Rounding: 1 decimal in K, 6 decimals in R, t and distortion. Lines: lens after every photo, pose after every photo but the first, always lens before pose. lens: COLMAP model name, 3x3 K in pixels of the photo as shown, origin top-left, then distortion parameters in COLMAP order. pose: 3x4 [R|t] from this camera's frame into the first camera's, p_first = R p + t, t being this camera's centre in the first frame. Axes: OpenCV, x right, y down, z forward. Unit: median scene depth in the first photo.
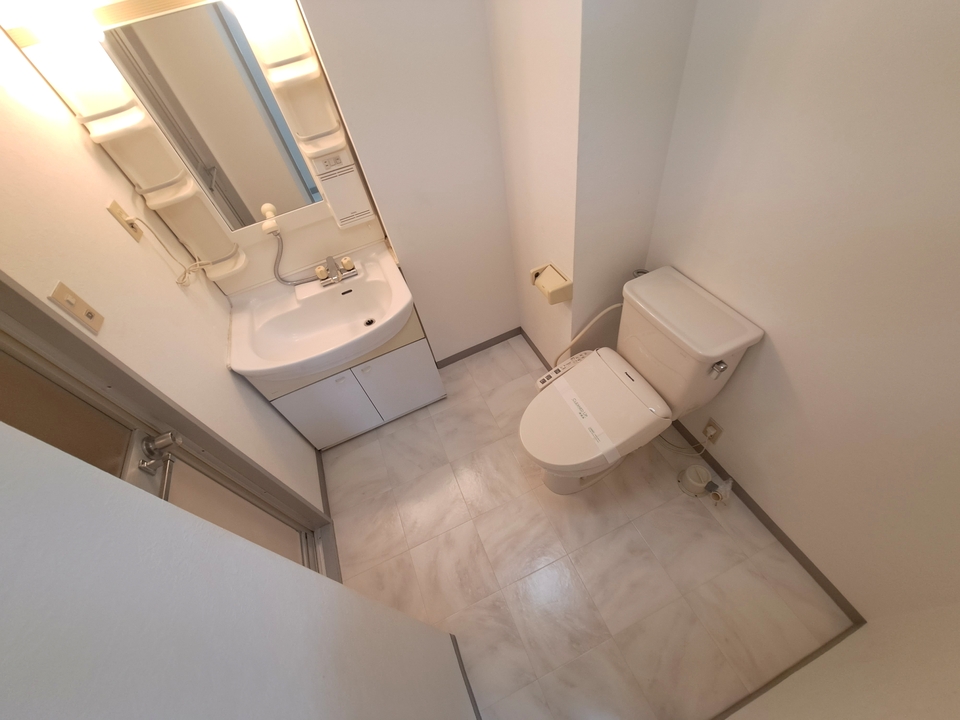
lens RADIAL K [[386.4, 0, 479.5], [0, 386.4, 365.9], [0, 0, 1]] dist [-0.001058, -0.005071]
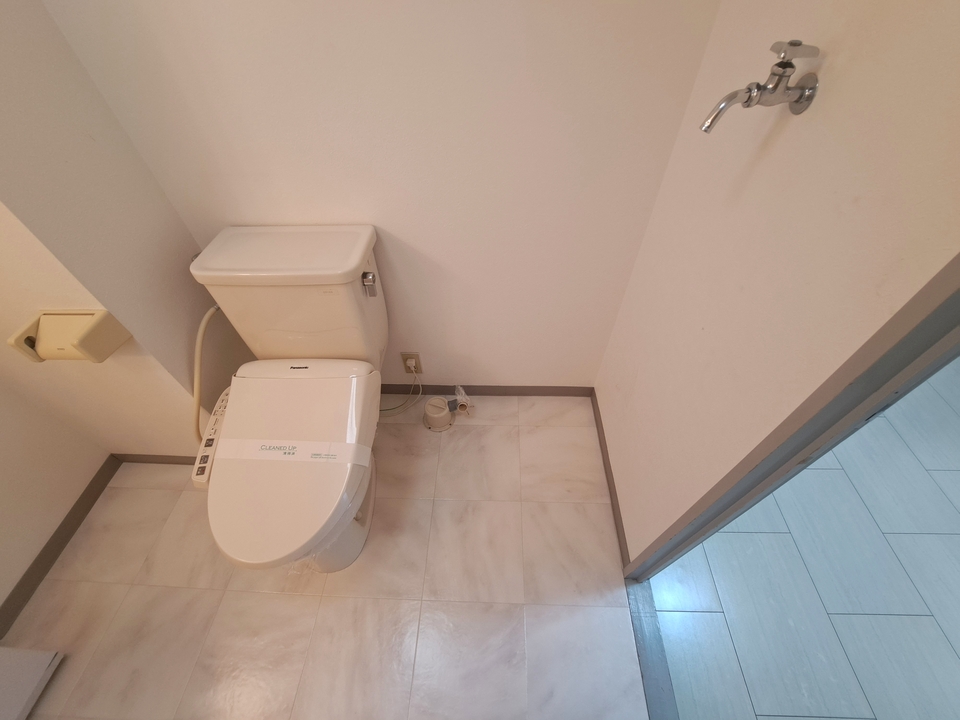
lens RADIAL K [[383.4, 0, 482.1], [0, 383.4, 360.3], [0, 0, 1]] dist [-0.015627, -0.000007]
pose [[0.423423, -0.575688, 0.699497, 0.035023], [0.668522, 0.719643, 0.187596, 0.105324], [-0.611385, 0.388197, 0.689573, 0.262692]]
